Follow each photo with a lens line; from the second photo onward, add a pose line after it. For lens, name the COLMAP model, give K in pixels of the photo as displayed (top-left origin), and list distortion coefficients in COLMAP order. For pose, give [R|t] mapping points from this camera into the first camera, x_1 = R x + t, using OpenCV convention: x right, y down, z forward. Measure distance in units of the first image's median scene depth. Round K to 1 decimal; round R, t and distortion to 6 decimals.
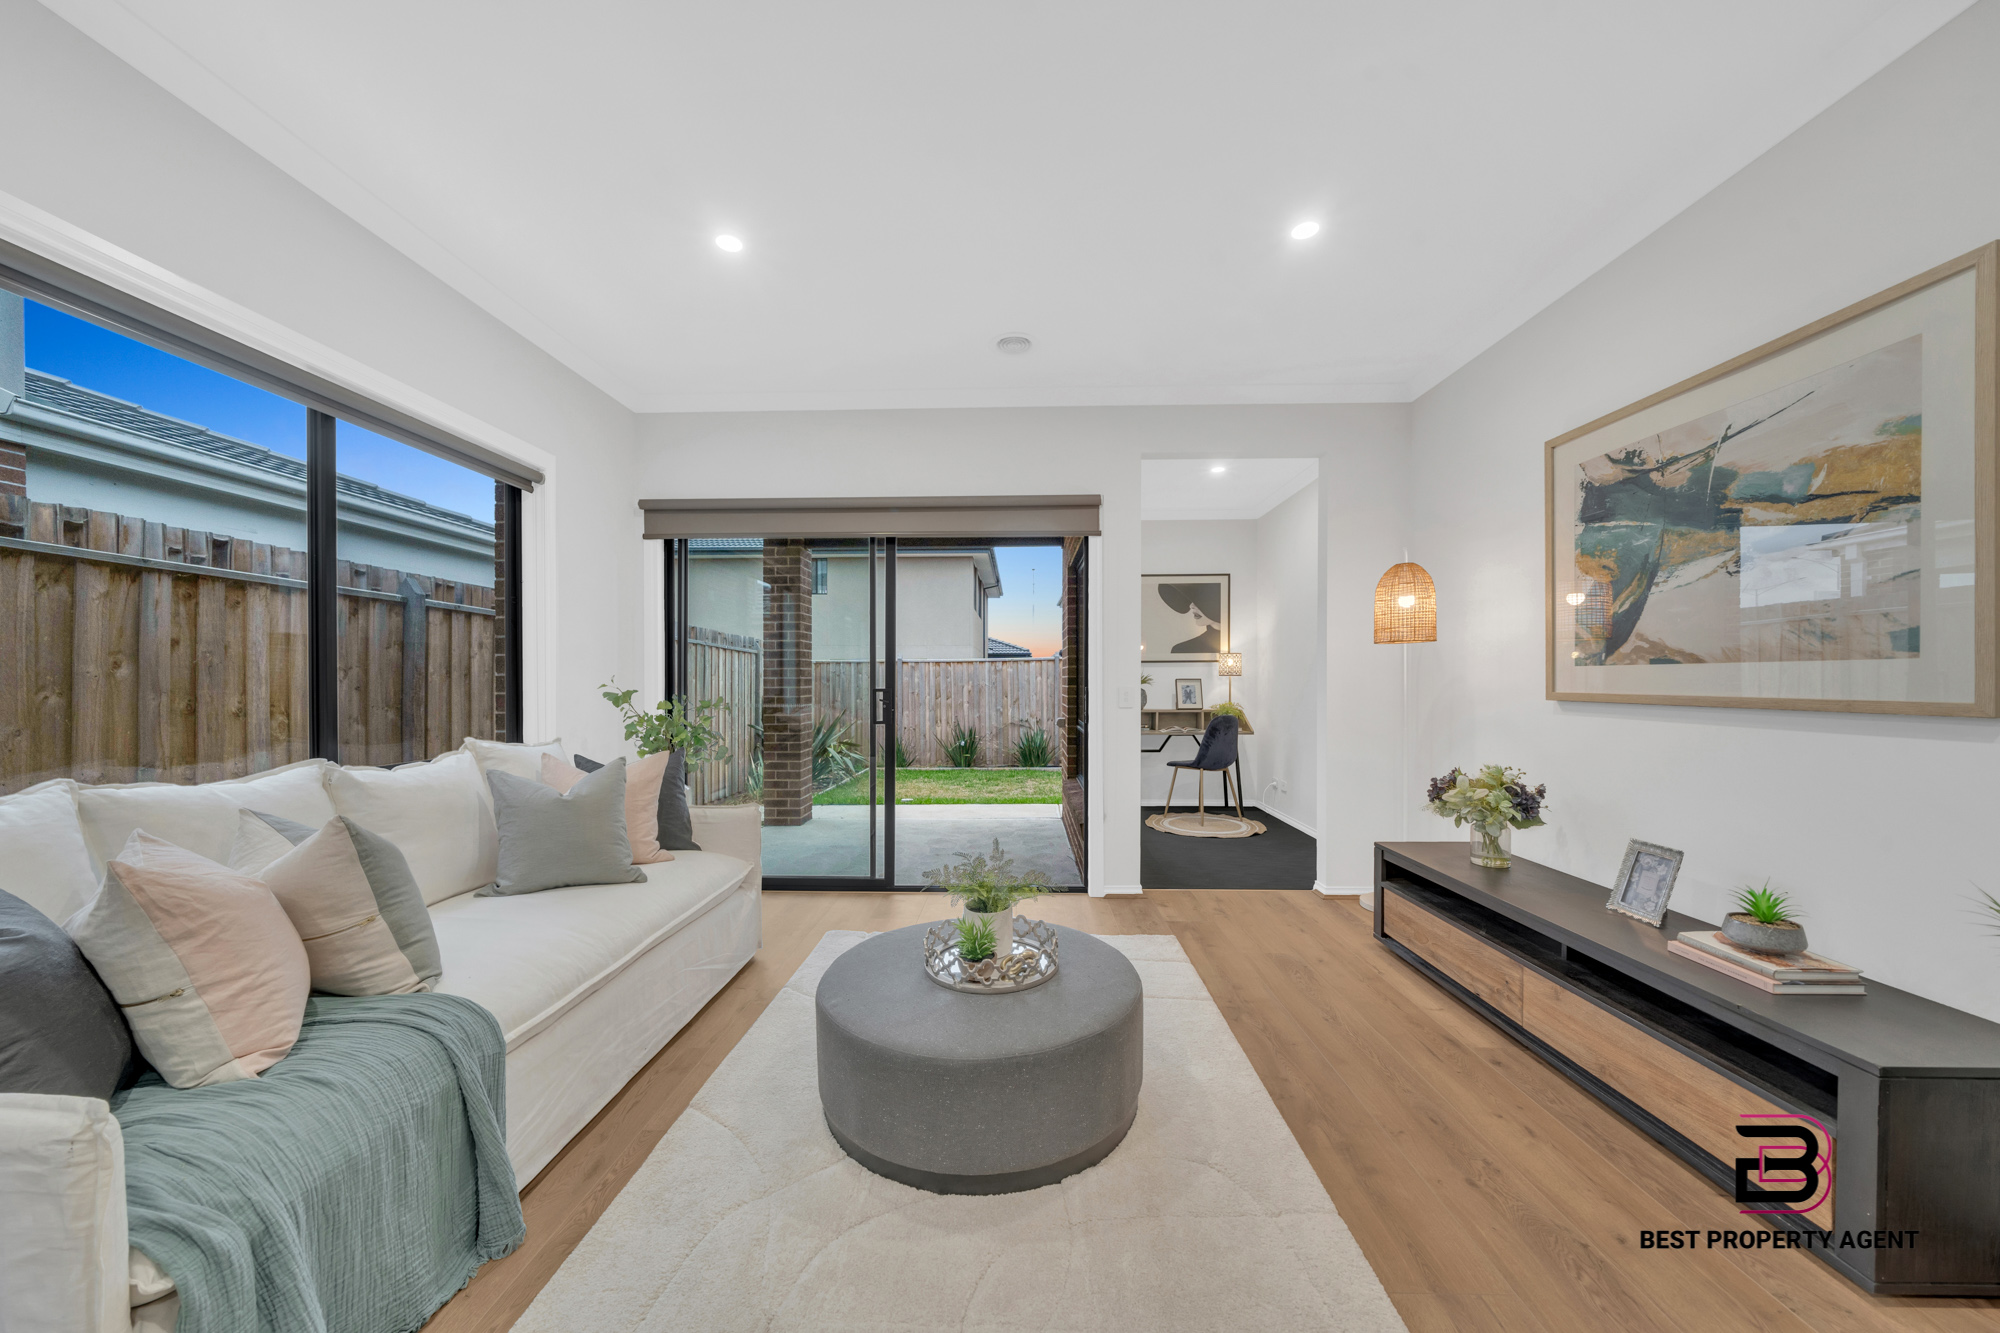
lens RADIAL K [[688.0, 0, 995.7], [0, 688.0, 687.8], [0, 0, 1]] dist [-0.006067, -0.000231]
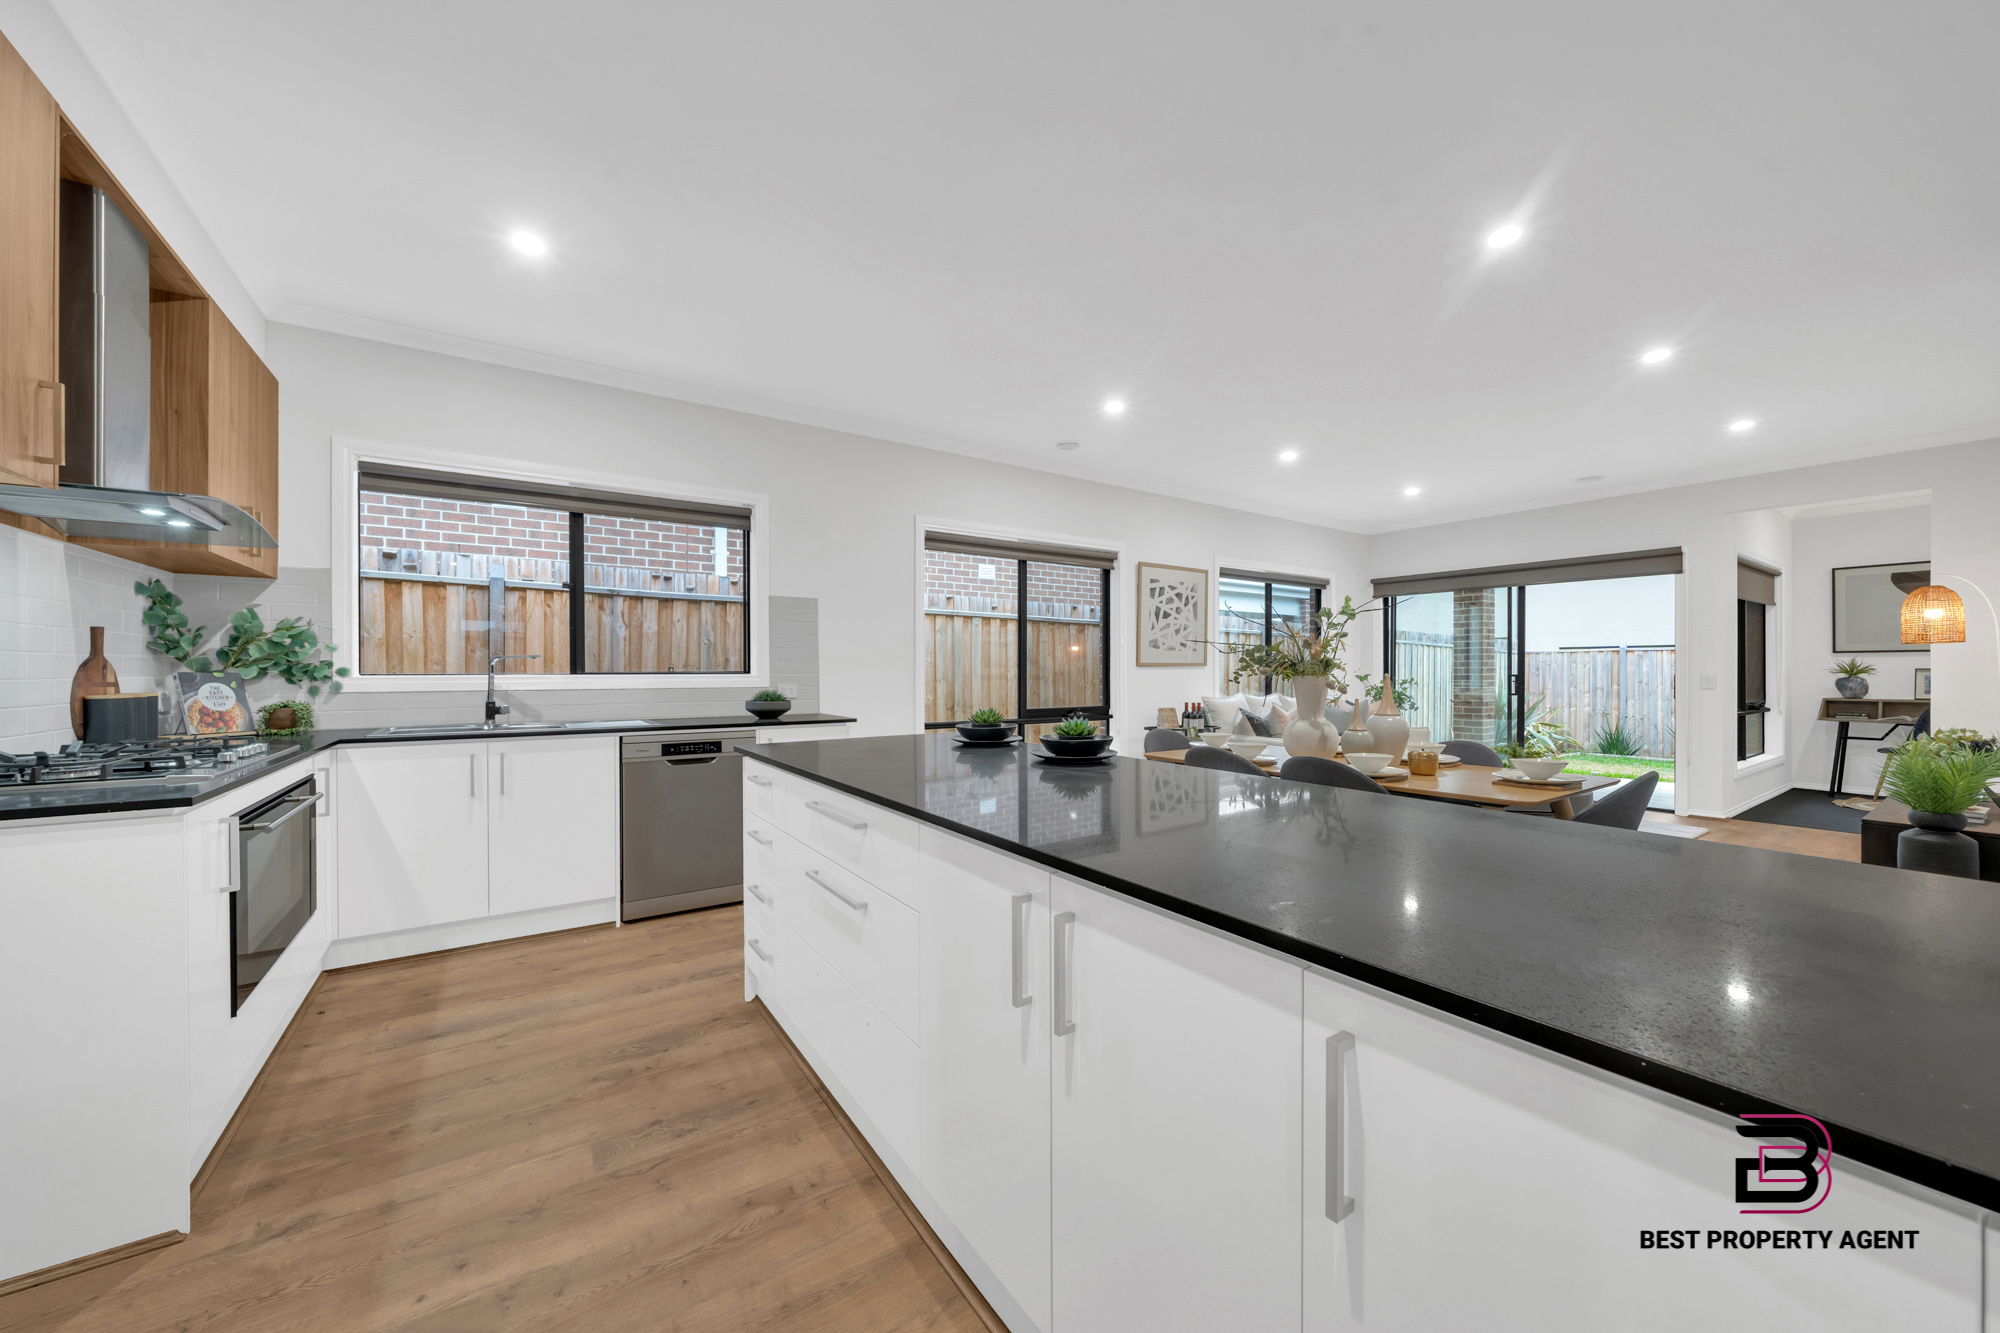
lens RADIAL K [[725.0, 0, 986.0], [0, 725.0, 671.1], [0, 0, 1]] dist [-0.007605, 0.000519]
pose [[0.585980, 0.002160, -0.810323, 0.702660], [-0.008627, 0.999956, -0.003573, 0.013489], [0.810279, 0.009085, 0.585973, -1.505393]]
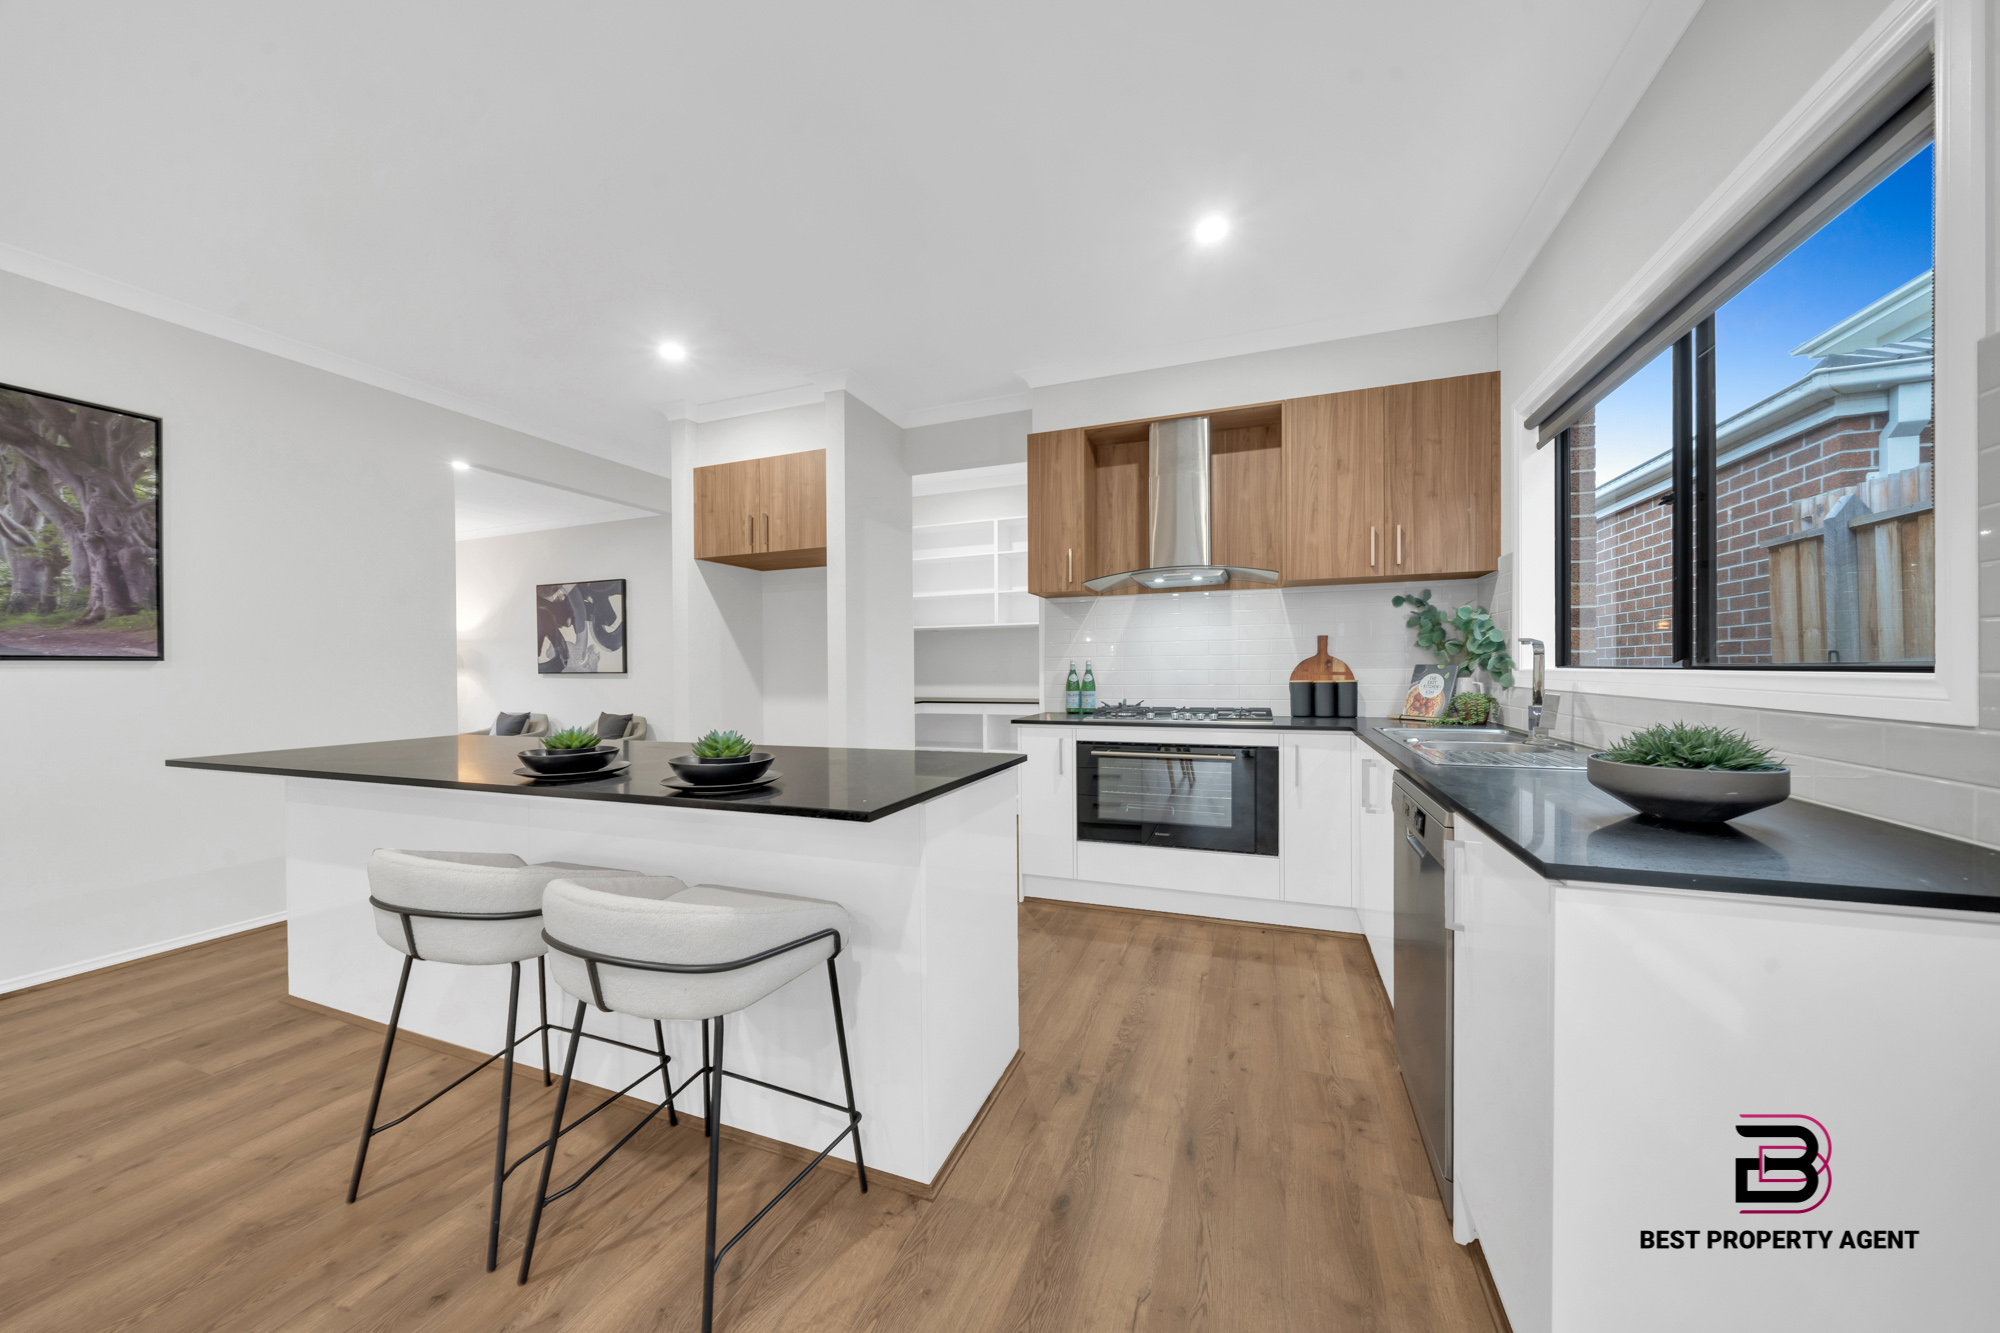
lens RADIAL K [[688.0, 0, 994.9], [0, 688.0, 672.4], [0, 0, 1]] dist [-0.006067, -0.000231]
pose [[-0.944591, 0.008782, 0.328133, -0.445620], [0.014858, 0.999761, 0.016015, 0.005152], [-0.327914, 0.020003, -0.944496, -0.499849]]
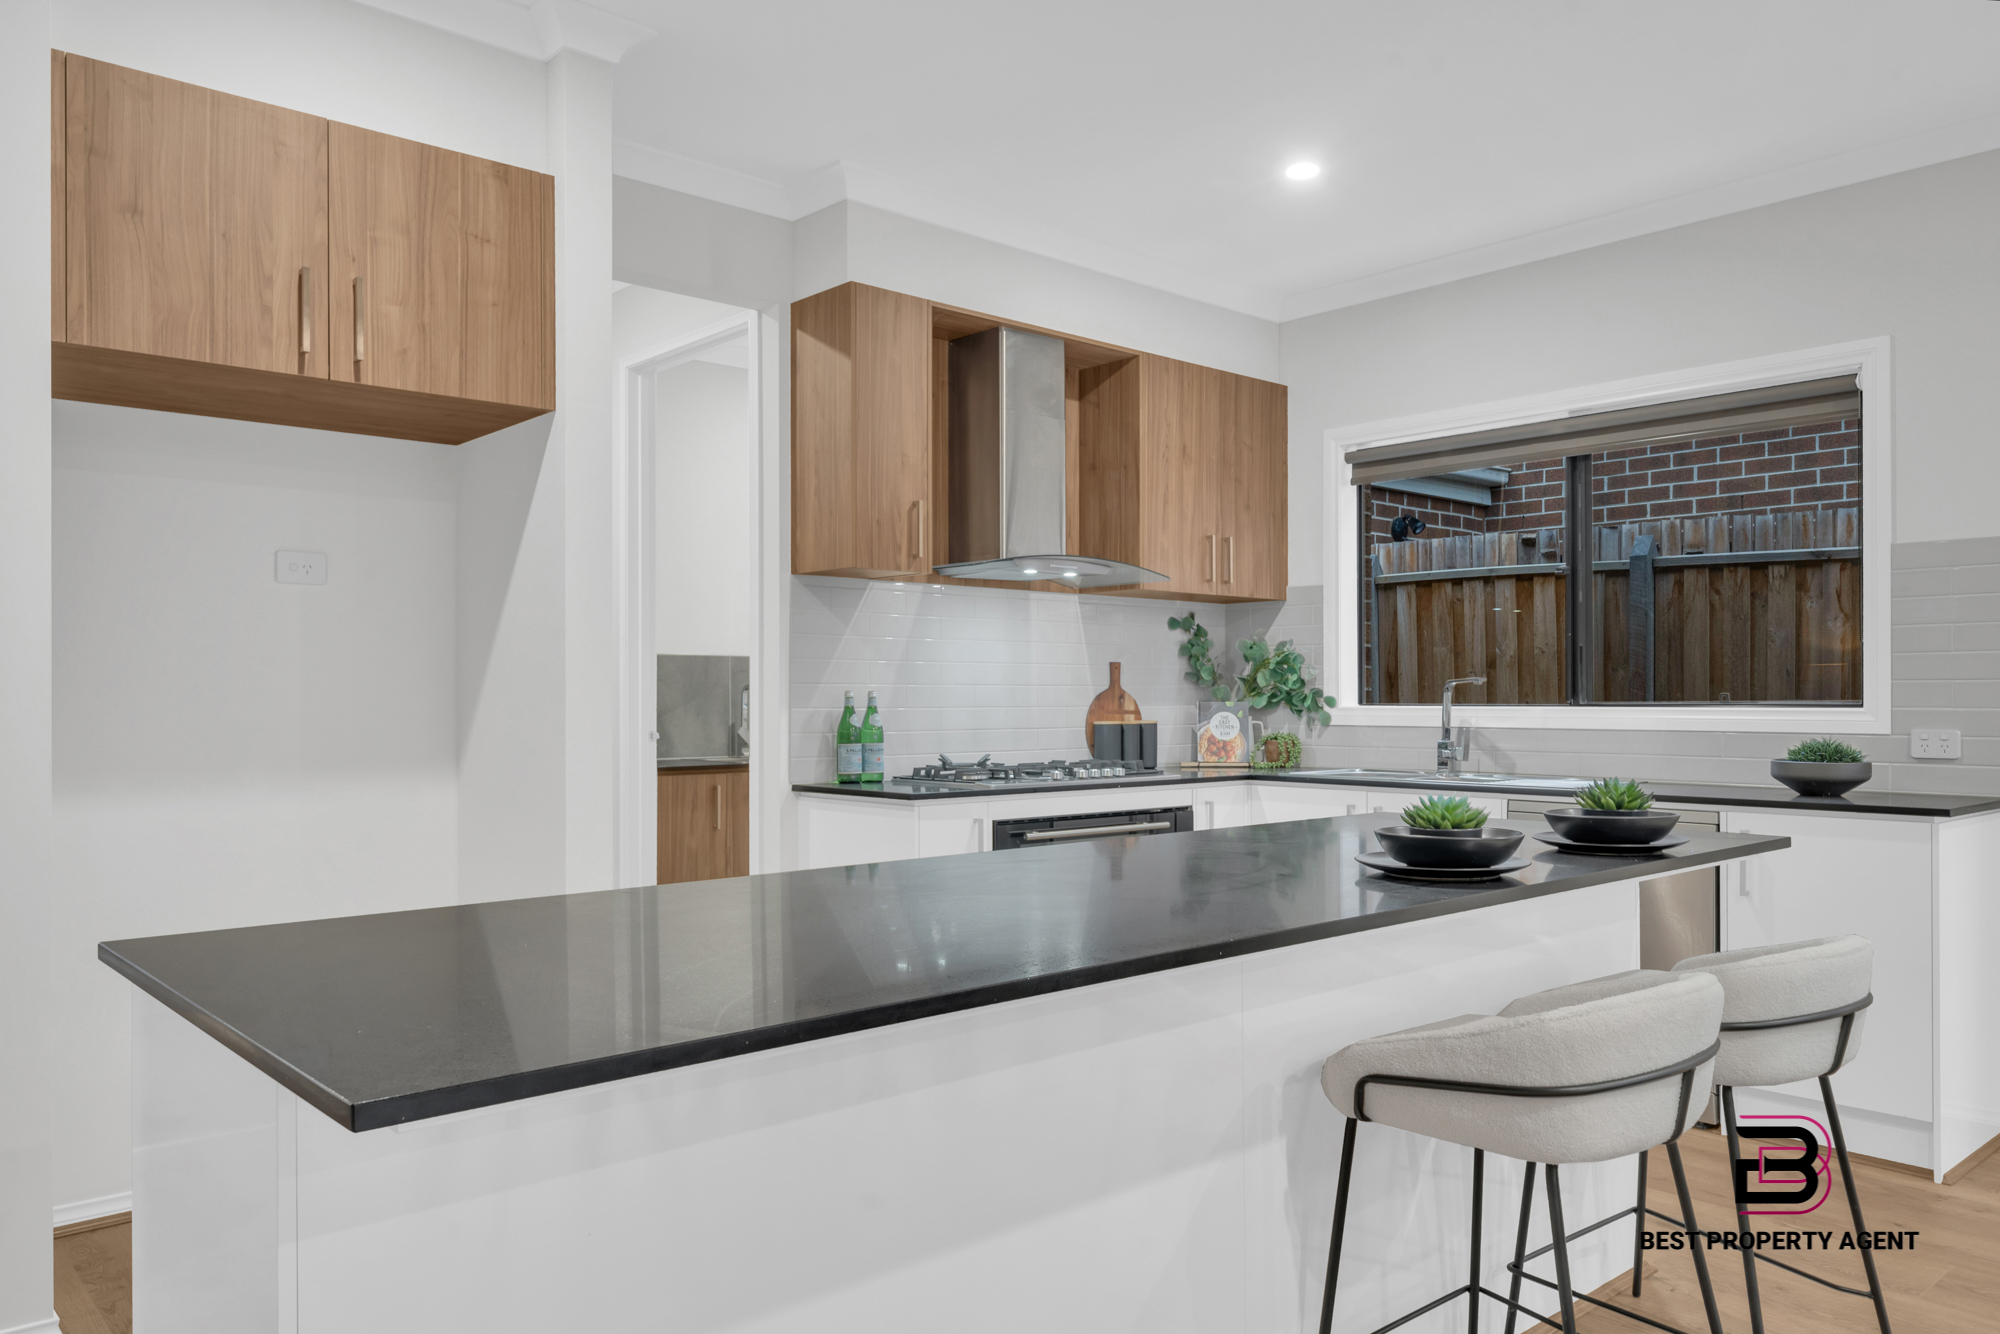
lens RADIAL K [[1420.9, 0, 1004.6], [0, 1420.9, 704.0], [0, 0, 1]] dist [-0.012976, 0.015682]
pose [[-0.720358, 0.006174, -0.693575, 0.851811], [-0.004099, 0.999905, 0.013158, -0.000477], [0.693590, 0.012322, -0.720264, -0.570196]]
